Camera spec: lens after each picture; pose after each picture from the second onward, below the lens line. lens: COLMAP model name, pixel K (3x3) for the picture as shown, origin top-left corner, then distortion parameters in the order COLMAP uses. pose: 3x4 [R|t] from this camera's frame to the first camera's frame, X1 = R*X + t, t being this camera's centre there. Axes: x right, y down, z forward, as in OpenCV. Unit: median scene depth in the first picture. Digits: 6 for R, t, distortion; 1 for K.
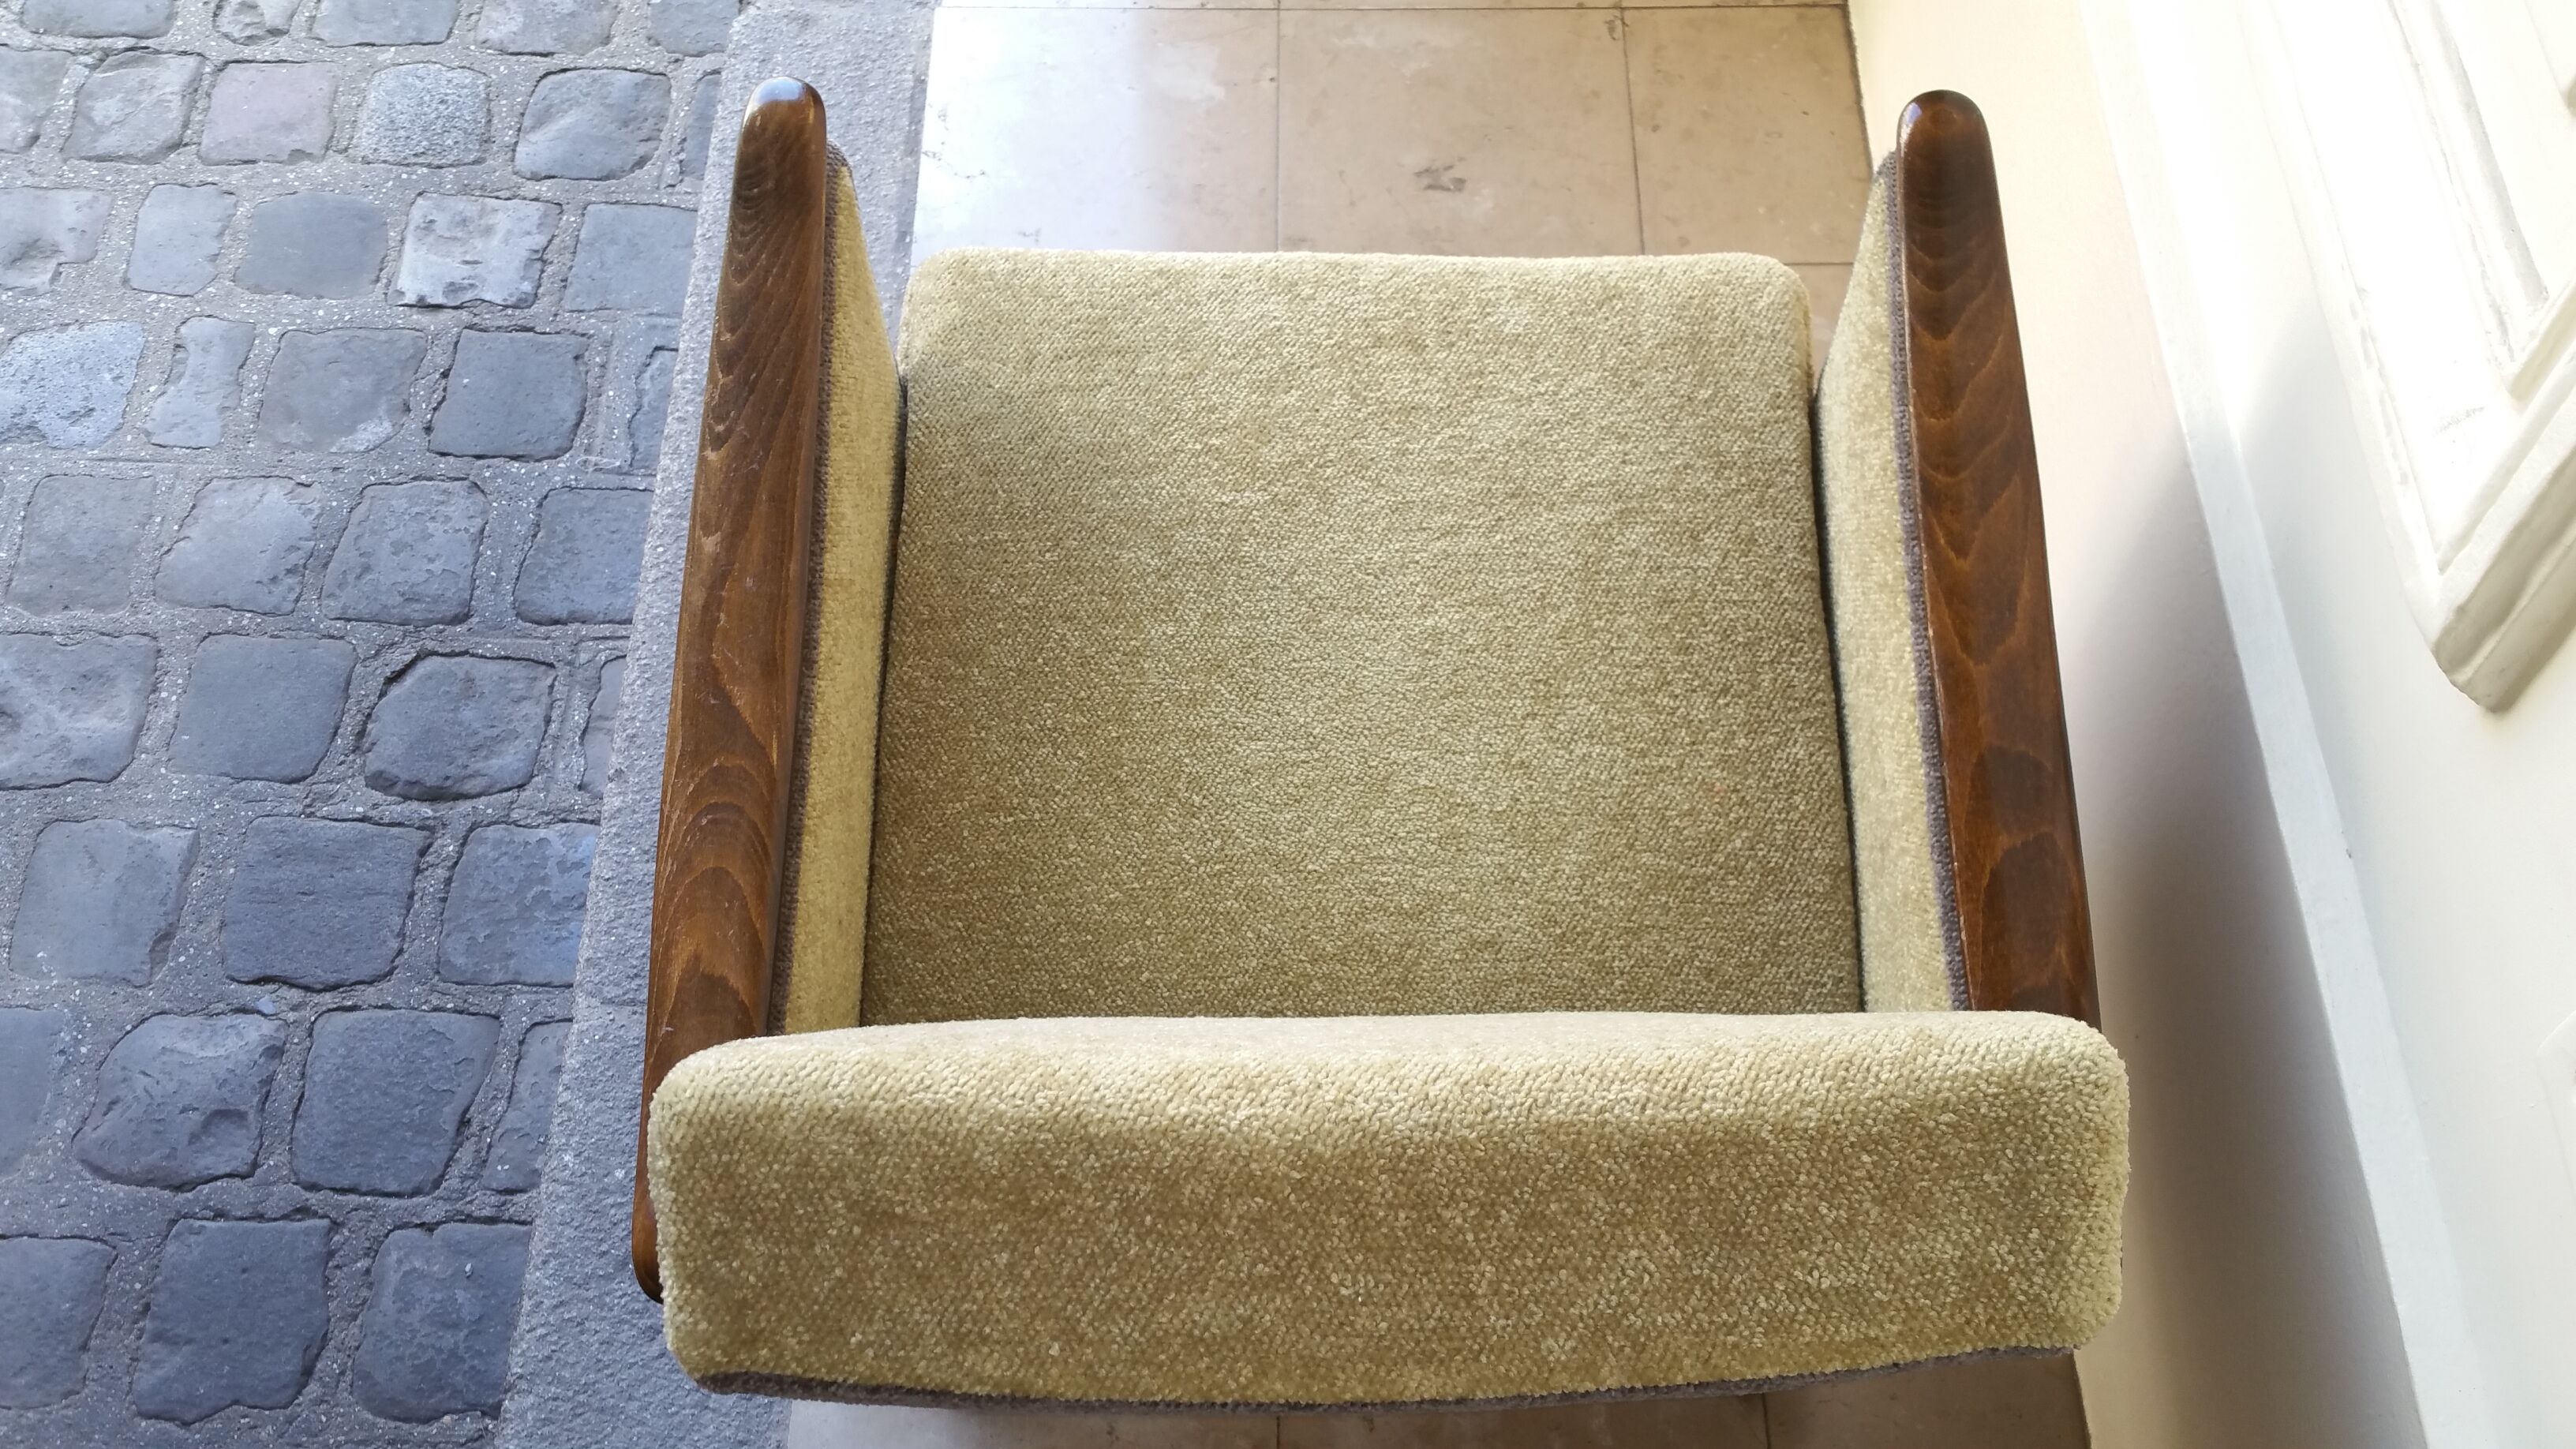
lens RADIAL K [[2381.3, 0, 1289.2], [0, 2381.3, 781.2], [0, 0, 1]] dist [0.163144, -0.372619]
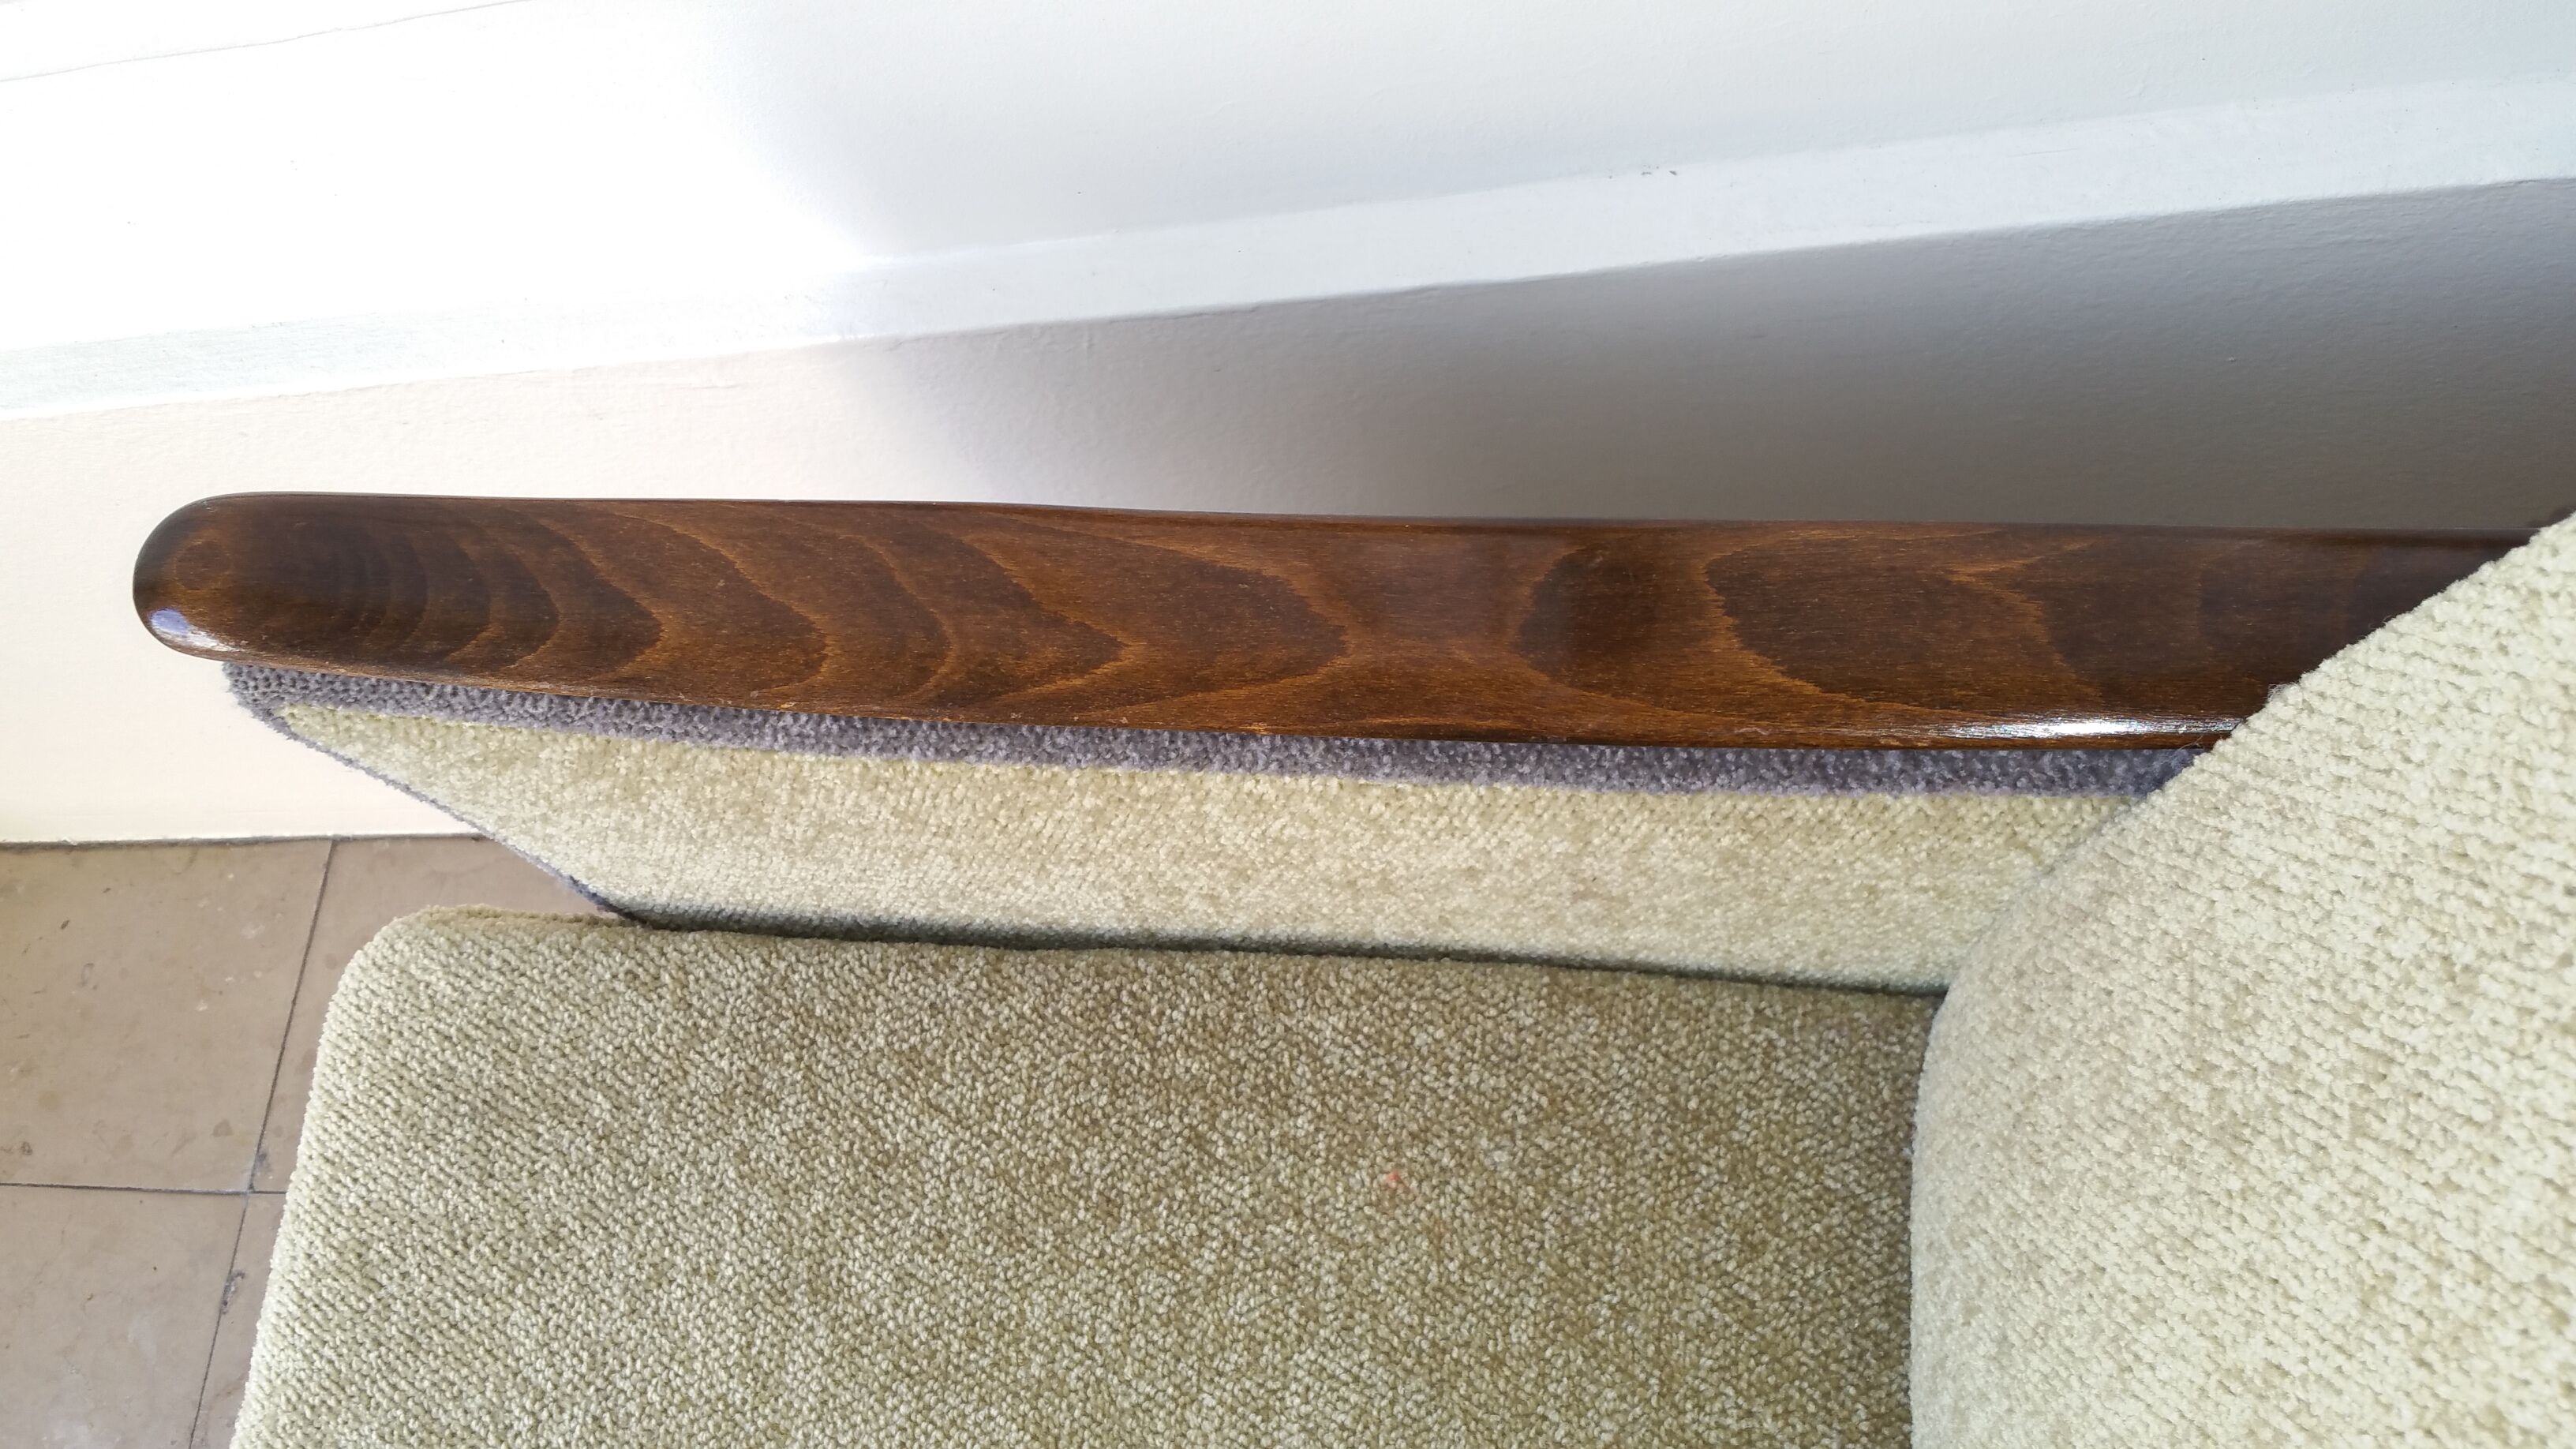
lens RADIAL K [[2485.4, 0, 1288.0], [0, 2485.4, 724.5], [0, 0, 1]] dist [0.066206, -0.006090]
pose [[0.094848, -0.921436, 0.376776, 0.059935], [0.970433, 0.169968, 0.171379, -0.129237], [-0.221954, 0.349381, 0.910313, 0.454282]]
